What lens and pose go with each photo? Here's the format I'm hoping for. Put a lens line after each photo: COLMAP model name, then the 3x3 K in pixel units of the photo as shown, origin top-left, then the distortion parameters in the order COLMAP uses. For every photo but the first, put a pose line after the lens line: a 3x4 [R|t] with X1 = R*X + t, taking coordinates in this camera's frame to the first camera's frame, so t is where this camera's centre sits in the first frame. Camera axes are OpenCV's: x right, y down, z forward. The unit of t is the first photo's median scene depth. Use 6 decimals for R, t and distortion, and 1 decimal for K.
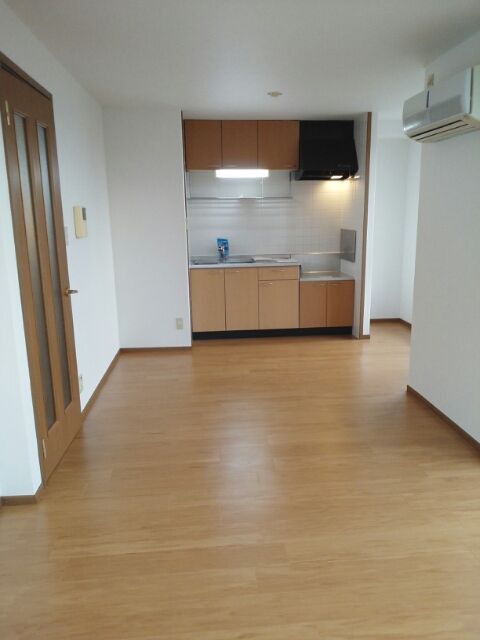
lens RADIAL K [[473.1, 0, 240.0], [0, 473.1, 320.0], [0, 0, 1]] dist [0.004598, 0.000366]
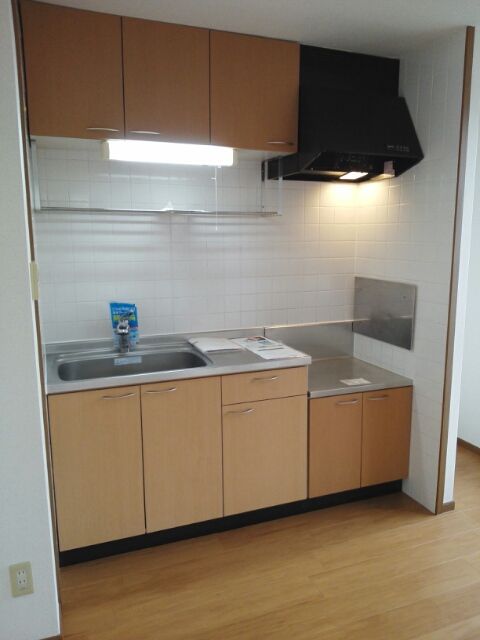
lens RADIAL K [[494.1, 0, 240.0], [0, 494.1, 320.0], [0, 0, 1]] dist [-0.005171, -0.006651]
pose [[0.959557, -0.035291, 0.279295, -0.064094], [0.051418, 0.997393, -0.050625, -0.133760], [-0.276780, 0.062938, 0.958870, 0.559578]]
